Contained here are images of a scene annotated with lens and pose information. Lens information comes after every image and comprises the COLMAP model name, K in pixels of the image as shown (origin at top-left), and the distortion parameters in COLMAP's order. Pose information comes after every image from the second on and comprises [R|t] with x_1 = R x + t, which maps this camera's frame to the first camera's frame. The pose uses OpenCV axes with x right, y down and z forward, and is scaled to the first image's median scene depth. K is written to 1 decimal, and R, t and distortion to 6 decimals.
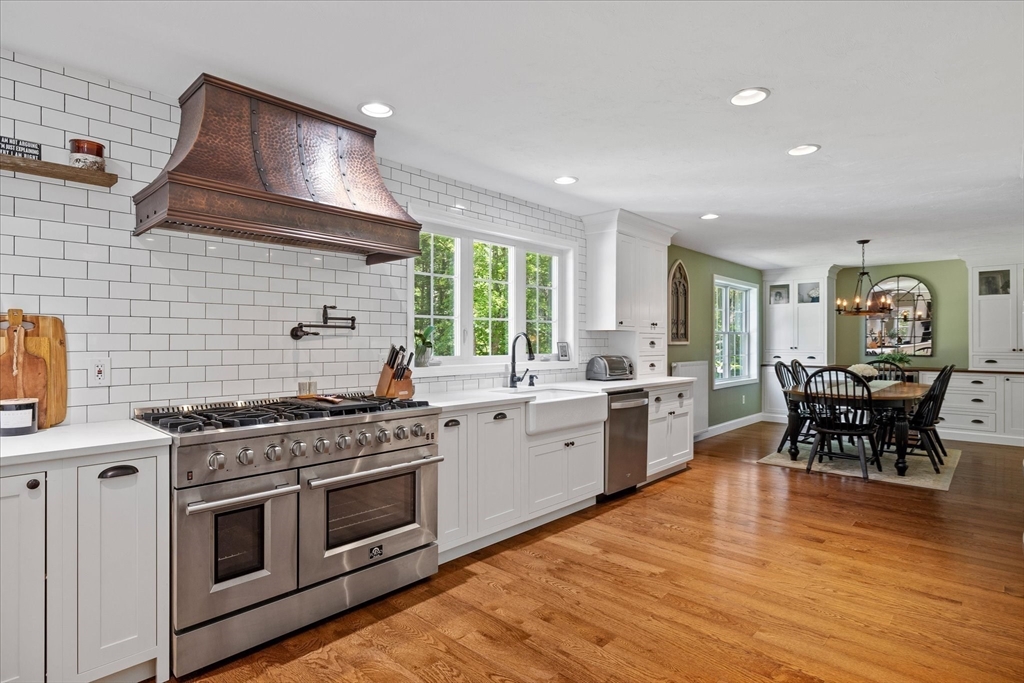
lens RADIAL K [[529.0, 0, 512.0], [0, 529.0, 341.5], [0, 0, 1]] dist [-0.000883, 0.000058]
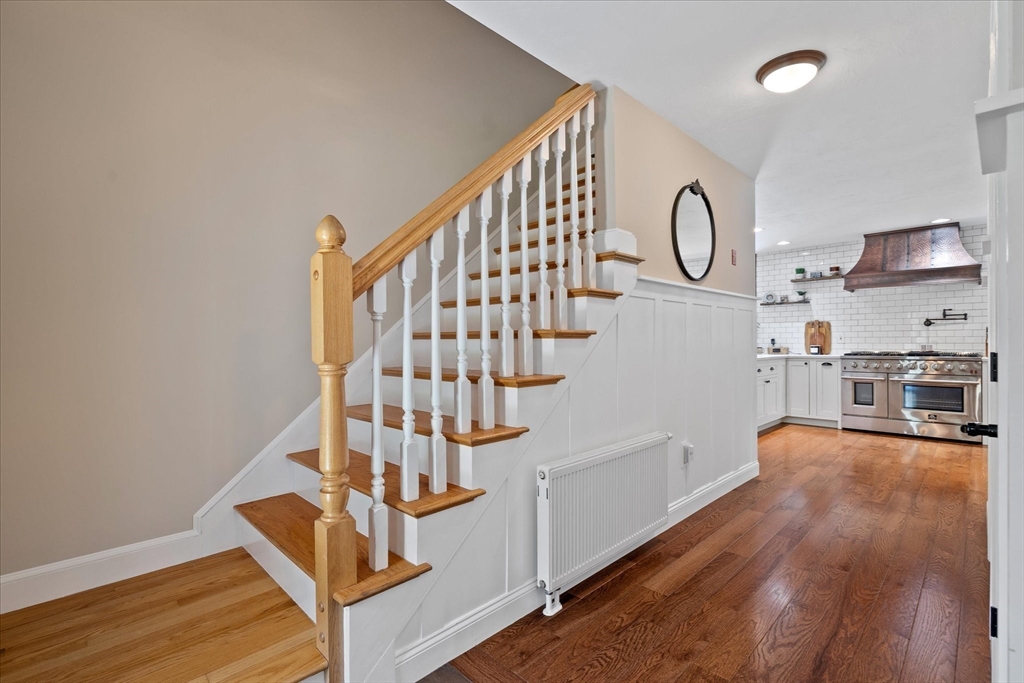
lens RADIAL K [[466.7, 0, 512.0], [0, 466.7, 341.5], [0, 0, 1]] dist [-0.000750, 0.000137]
pose [[-0.034518, -0.001921, -0.999402, 1.533210], [0.004150, 0.999989, -0.002065, 0.055445], [0.999395, -0.004218, -0.034509, -0.632785]]
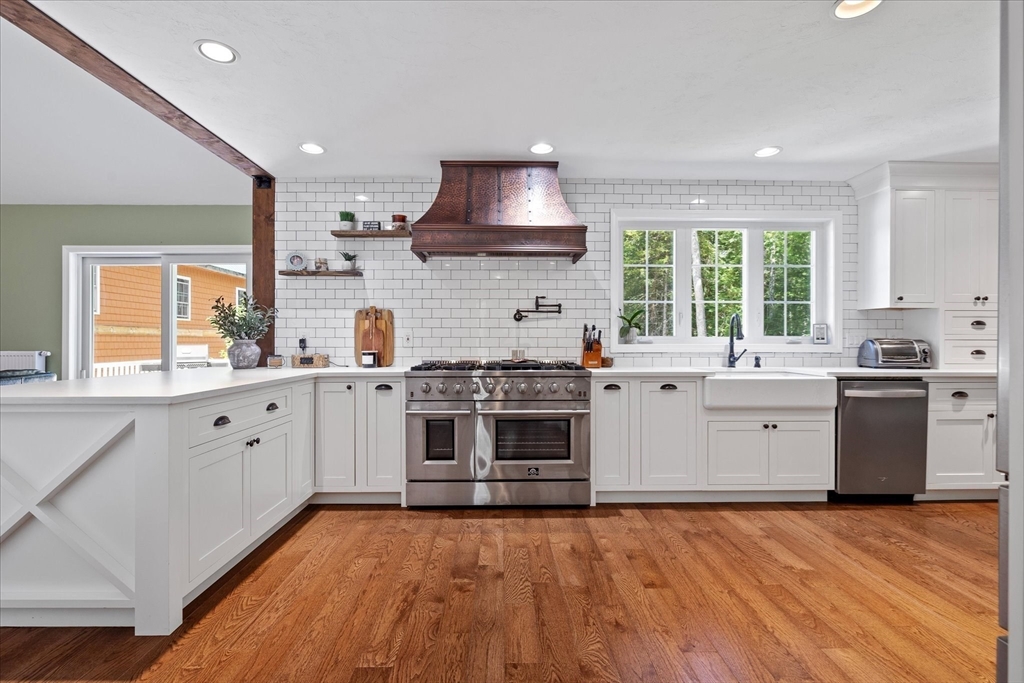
lens RADIAL K [[466.7, 0, 512.0], [0, 466.7, 341.5], [0, 0, 1]] dist [-0.000750, 0.000137]
pose [[0.700314, 0.000991, -0.713834, 0.476166], [0.000511, 0.999998, 0.001889, 0.047927], [0.713834, -0.001688, 0.700313, 0.093481]]
